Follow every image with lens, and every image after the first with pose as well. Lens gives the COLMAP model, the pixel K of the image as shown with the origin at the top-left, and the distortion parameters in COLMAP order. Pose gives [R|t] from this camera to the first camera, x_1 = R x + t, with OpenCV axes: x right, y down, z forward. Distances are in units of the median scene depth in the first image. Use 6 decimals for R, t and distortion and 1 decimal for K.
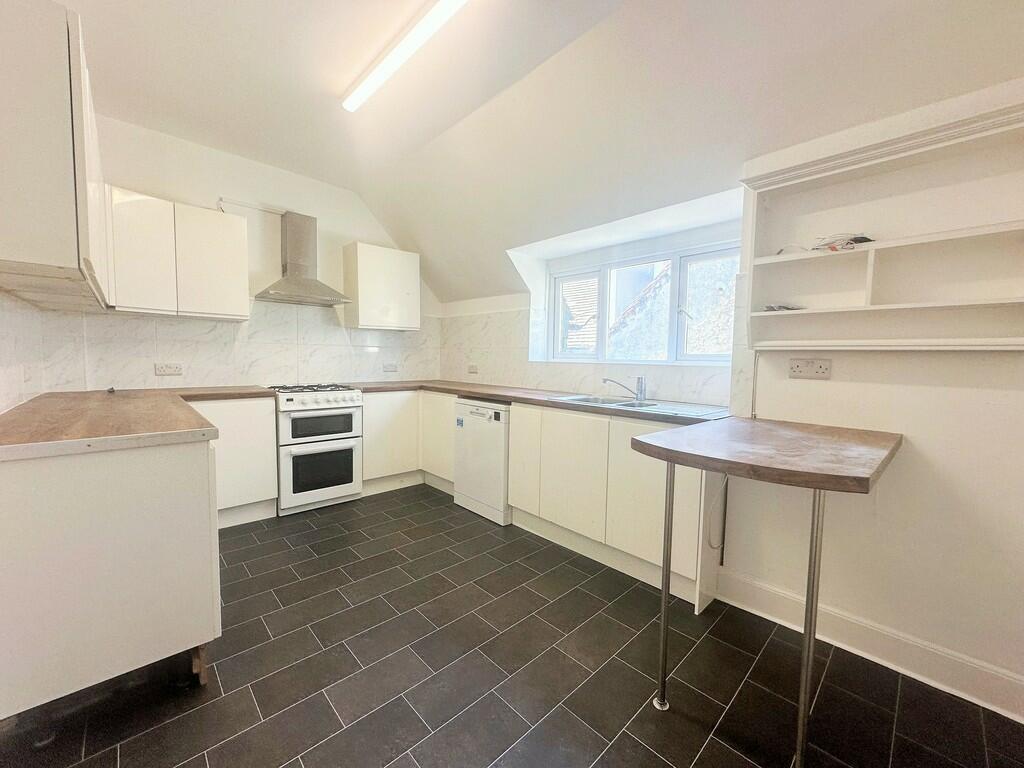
lens RADIAL K [[409.7, 0, 512.5], [0, 409.7, 381.6], [0, 0, 1]] dist [-0.002307, 0.001651]
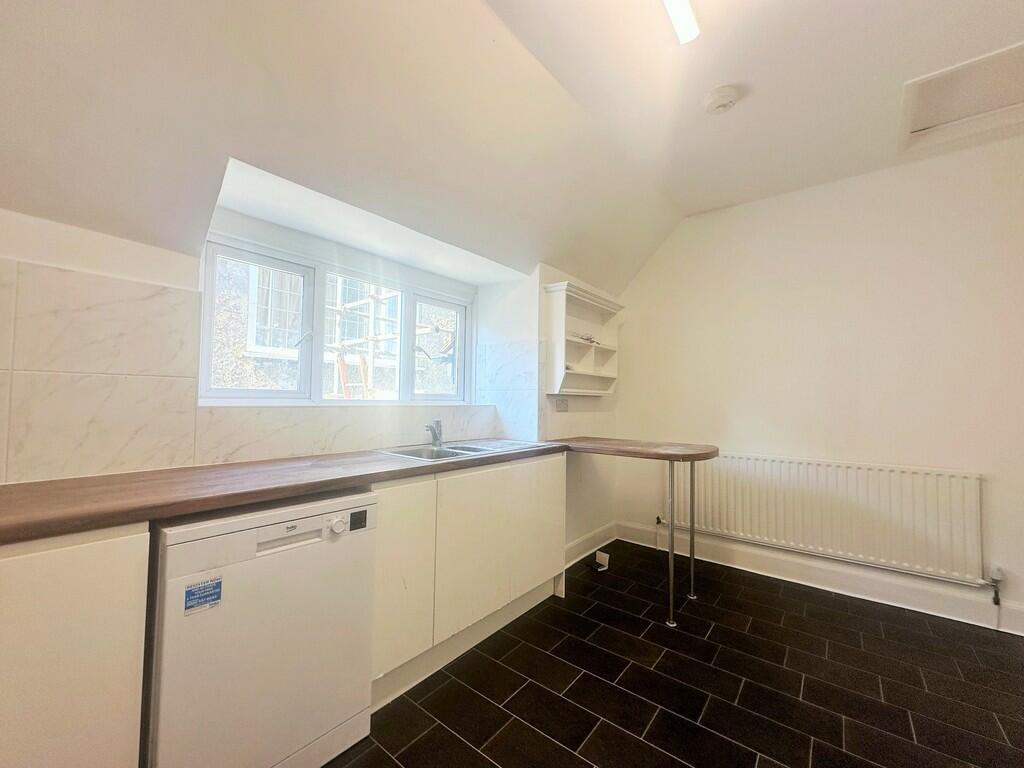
lens RADIAL K [[409.7, 0, 513.2], [0, 409.7, 386.5], [0, 0, 1]] dist [-0.002307, 0.001651]
pose [[-0.126185, 0.016368, 0.991872, -0.609644], [0.051323, 0.998633, -0.009950, -0.069099], [-0.990678, 0.049650, -0.126853, 0.953138]]
